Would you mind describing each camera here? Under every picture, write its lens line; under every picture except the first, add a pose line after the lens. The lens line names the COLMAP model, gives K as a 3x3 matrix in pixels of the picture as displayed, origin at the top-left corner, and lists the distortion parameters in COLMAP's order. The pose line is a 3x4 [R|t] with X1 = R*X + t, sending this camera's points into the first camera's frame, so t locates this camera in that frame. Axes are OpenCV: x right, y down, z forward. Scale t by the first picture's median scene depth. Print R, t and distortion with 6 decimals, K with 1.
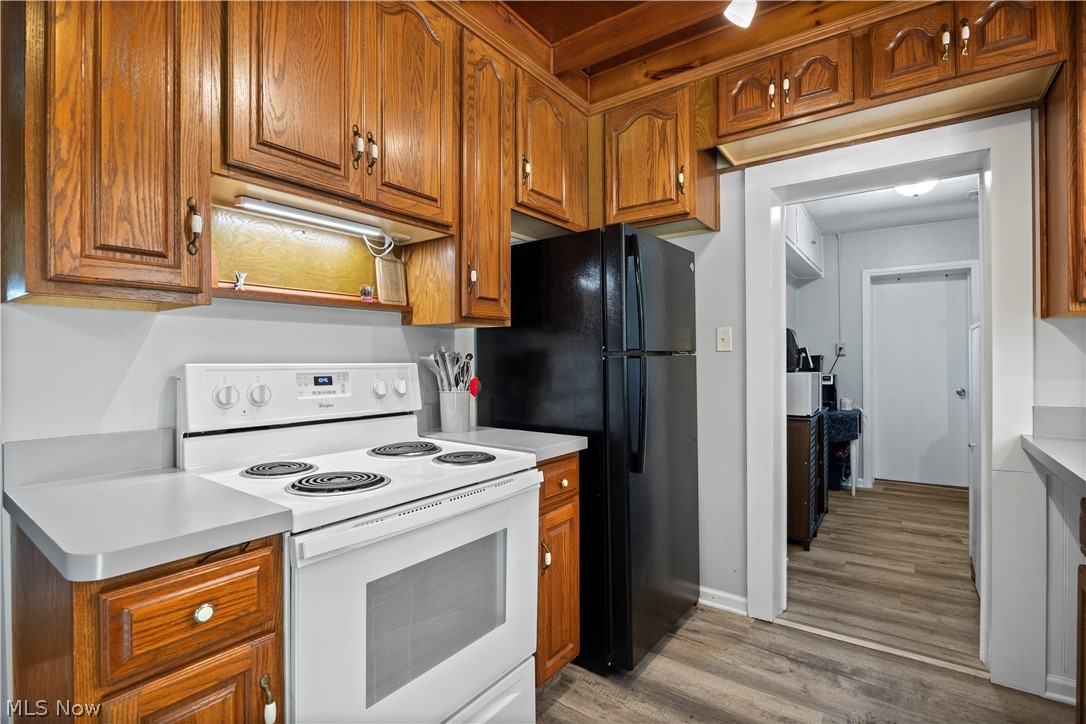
lens RADIAL K [[509.9, 0, 546.2], [0, 509.9, 359.8], [0, 0, 1]] dist [-0.004680, -0.000964]
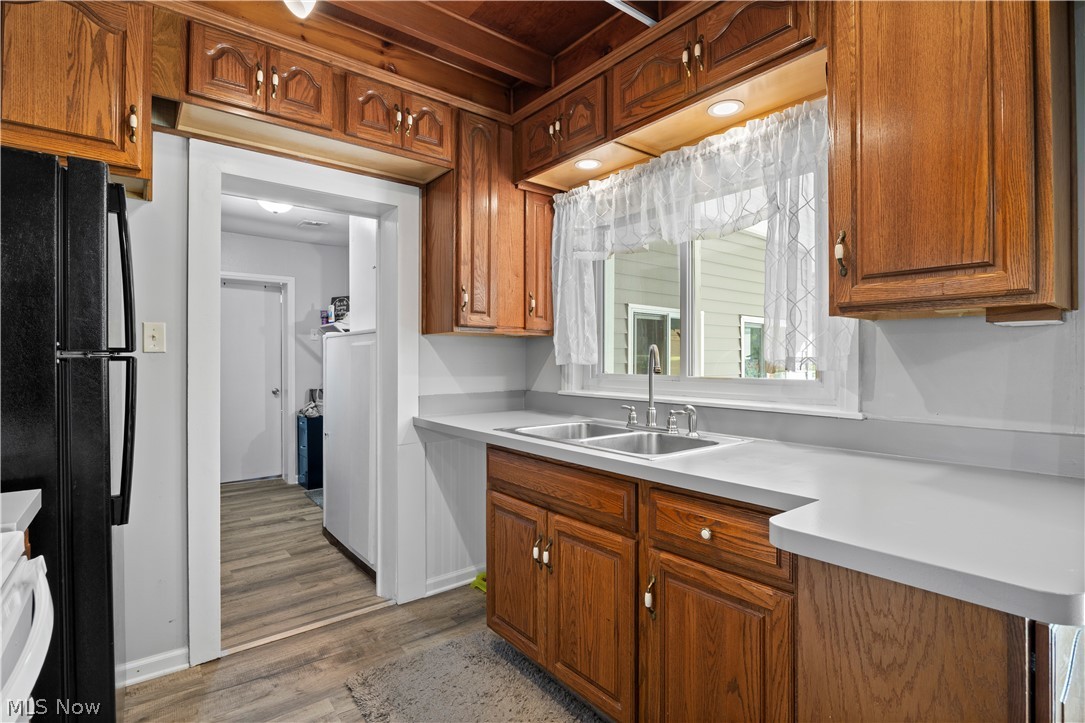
lens RADIAL K [[532.9, 0, 539.0], [0, 532.9, 352.7], [0, 0, 1]] dist [-0.011832, 0.000373]
pose [[0.274073, 0.019111, 0.961519, -0.307504], [0.000304, 0.999801, -0.019958, 0.000807], [-0.961709, 0.005762, 0.274013, 0.208509]]
